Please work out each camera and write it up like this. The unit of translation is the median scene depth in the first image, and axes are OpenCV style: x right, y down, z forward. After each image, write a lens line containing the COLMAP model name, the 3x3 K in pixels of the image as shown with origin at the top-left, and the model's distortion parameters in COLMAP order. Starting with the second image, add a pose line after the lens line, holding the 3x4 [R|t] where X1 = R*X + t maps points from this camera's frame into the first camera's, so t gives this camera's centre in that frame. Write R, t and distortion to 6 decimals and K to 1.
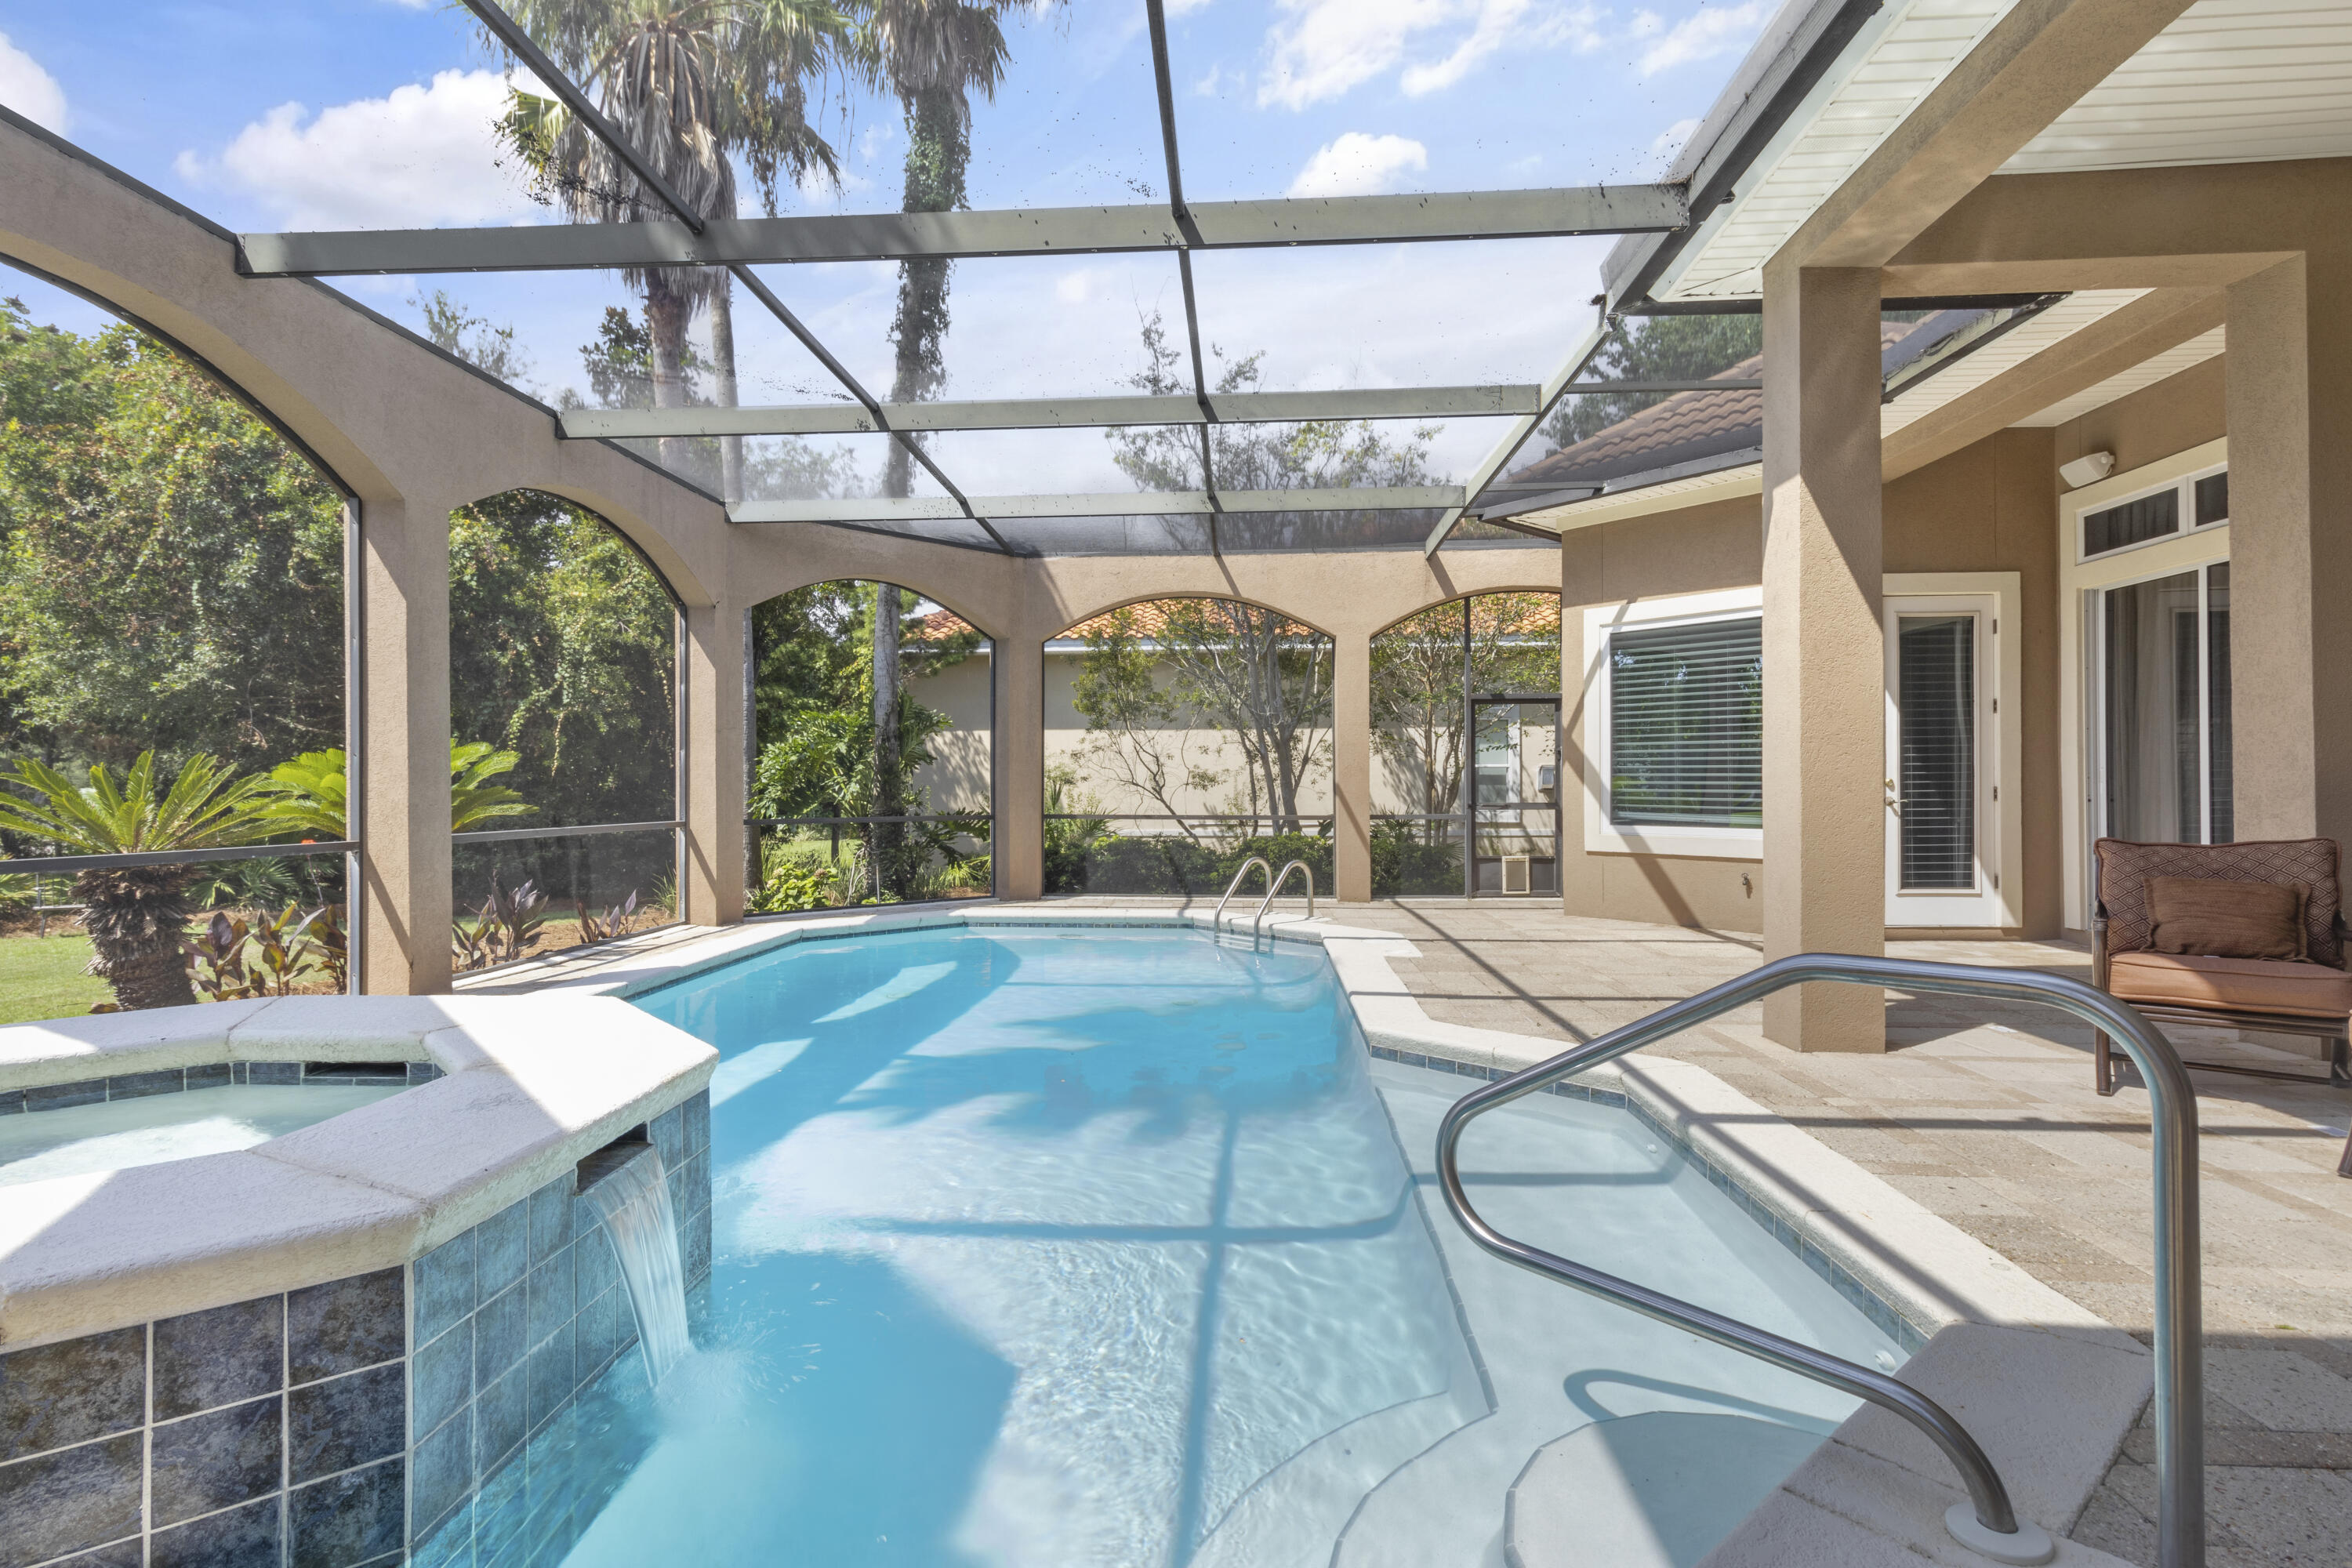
lens RADIAL K [[1103.4, 0, 1176.0], [0, 1103.4, 784.0], [0, 0, 1]] dist [0.003175, 0.000321]
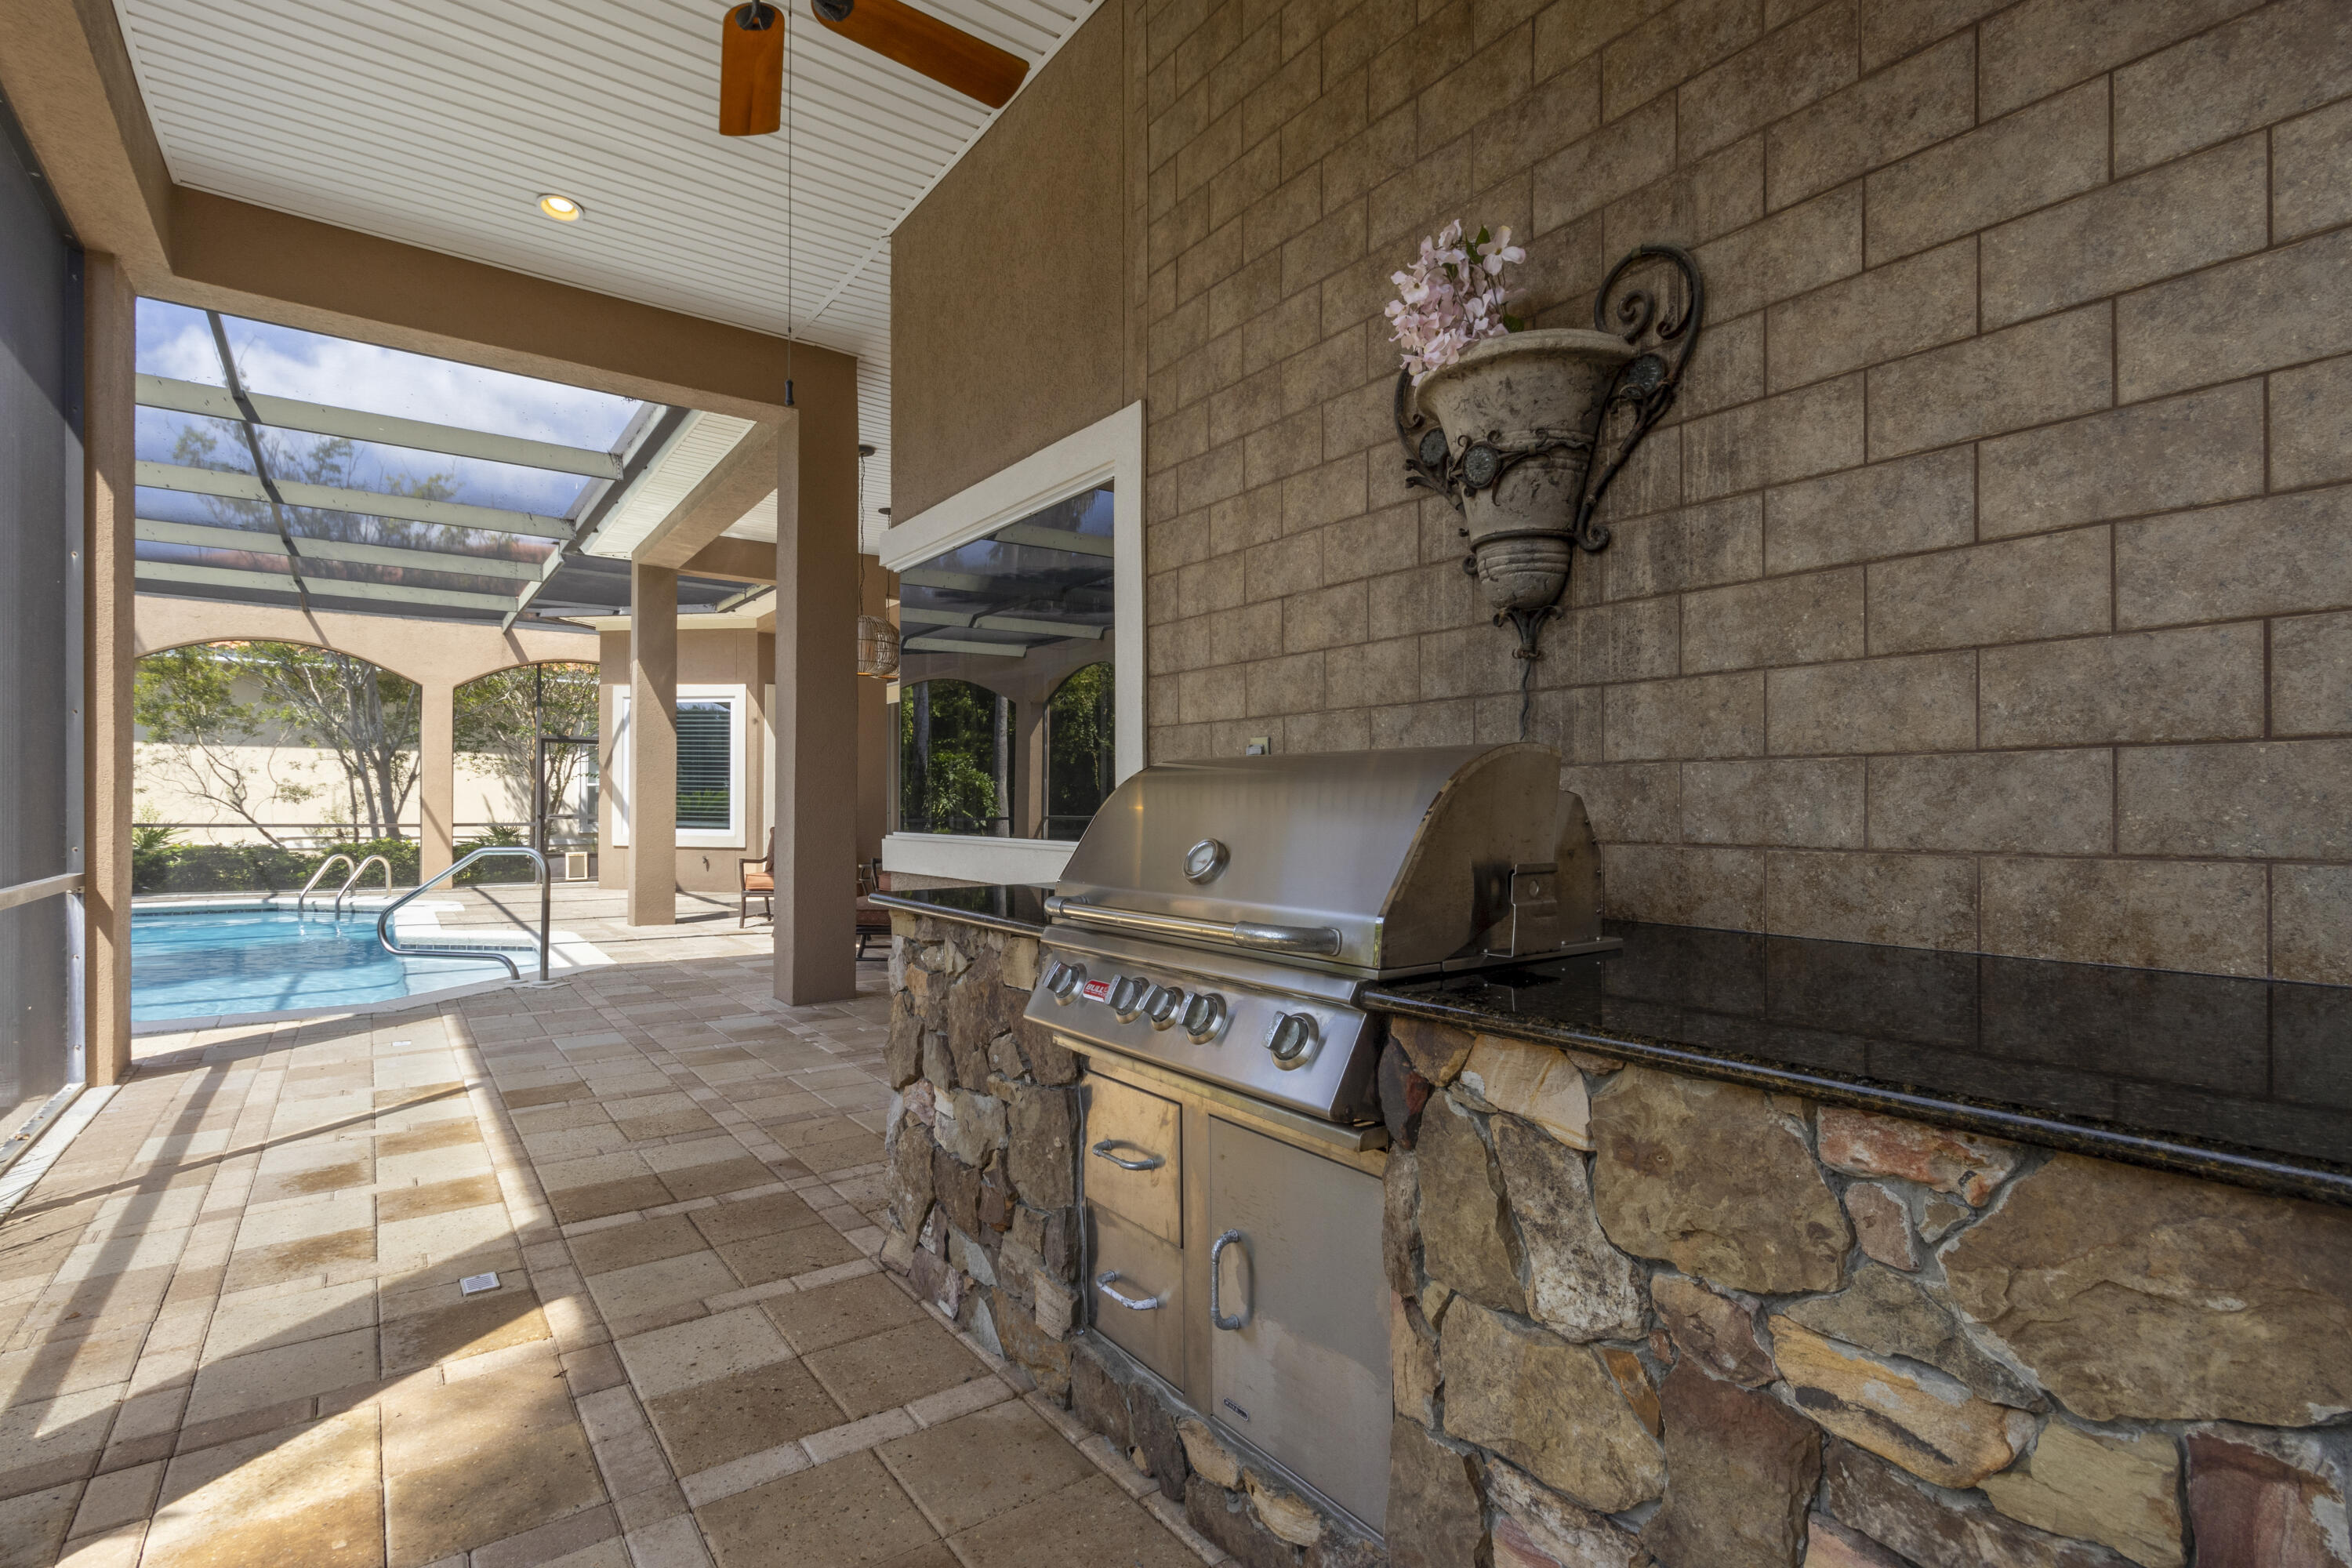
lens RADIAL K [[1096.2, 0, 1180.2], [0, 1096.2, 811.5], [0, 0, 1]] dist [-0.002717, -0.000834]
pose [[0.765709, 0.003392, 0.643178, 0.001169], [-0.010107, 0.999926, 0.006758, -0.003686], [-0.643108, -0.011675, 0.765687, -0.565878]]
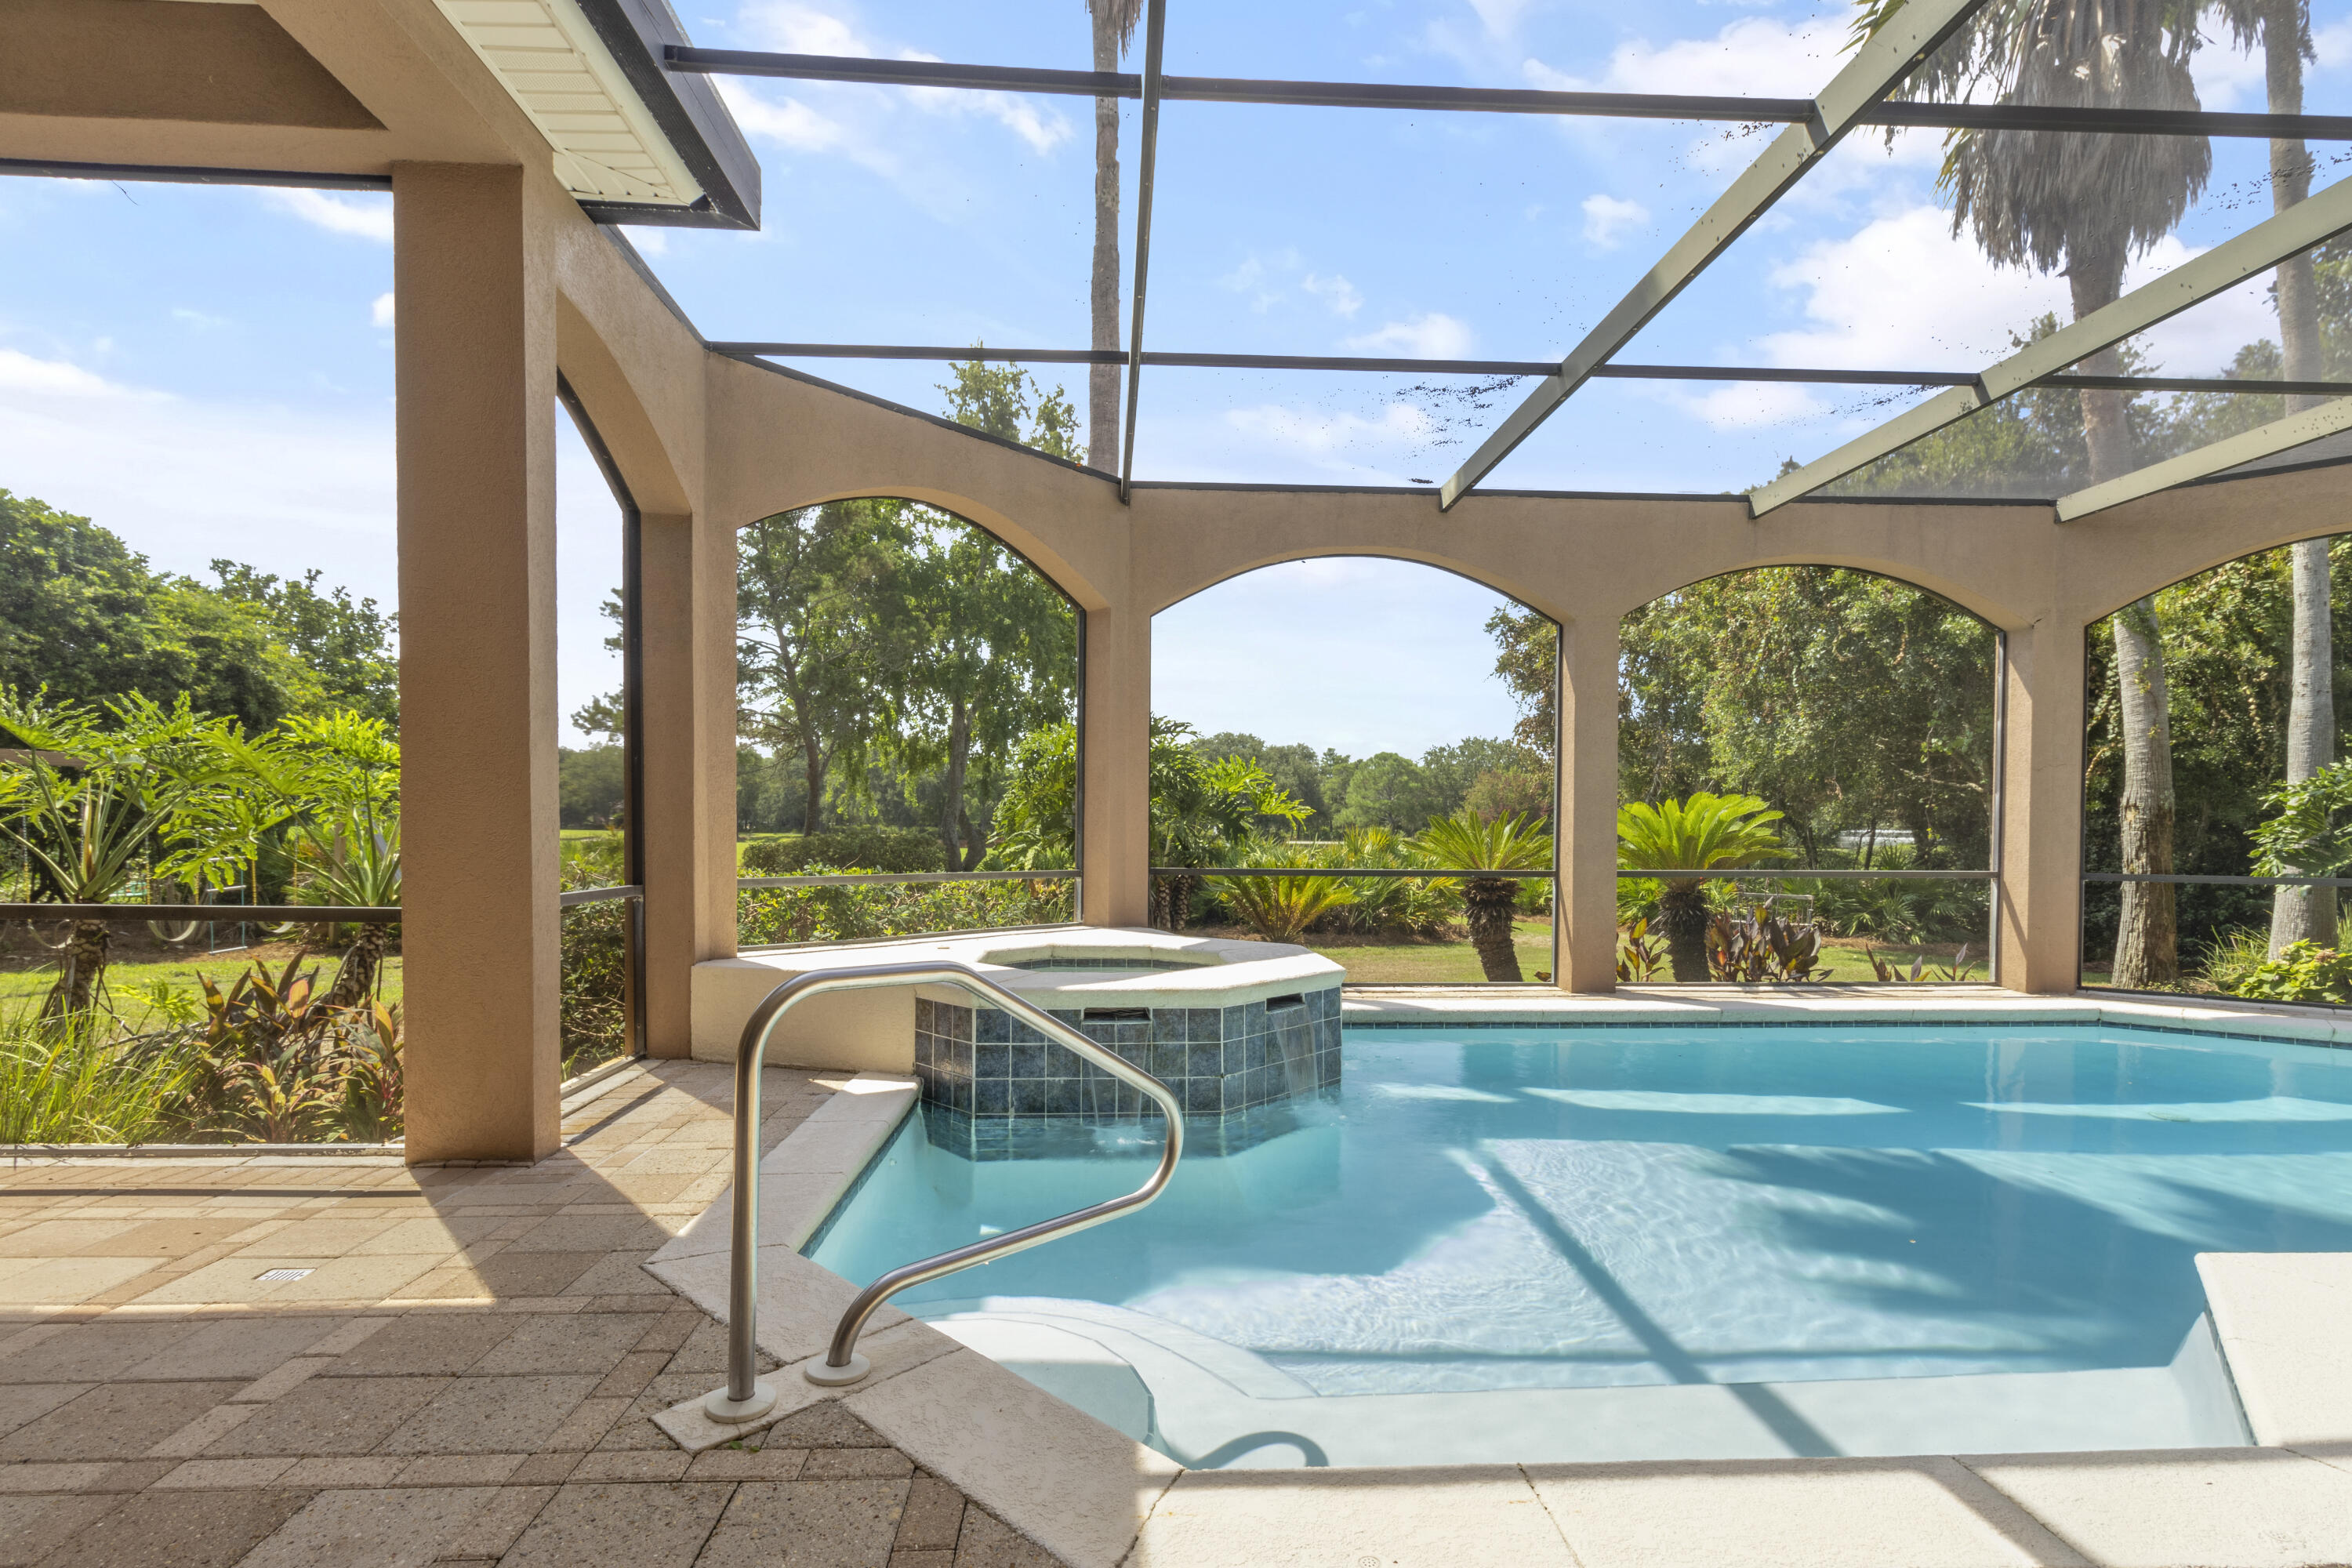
lens RADIAL K [[1111.4, 0, 1169.4], [0, 1111.4, 857.1], [0, 0, 1]] dist [0.000549, 0.000989]
pose [[0.100082, 0.025821, -0.994644, 0.329812], [-0.000342, 0.999664, 0.025917, -0.001447], [0.994979, -0.002253, 0.100057, 0.199495]]
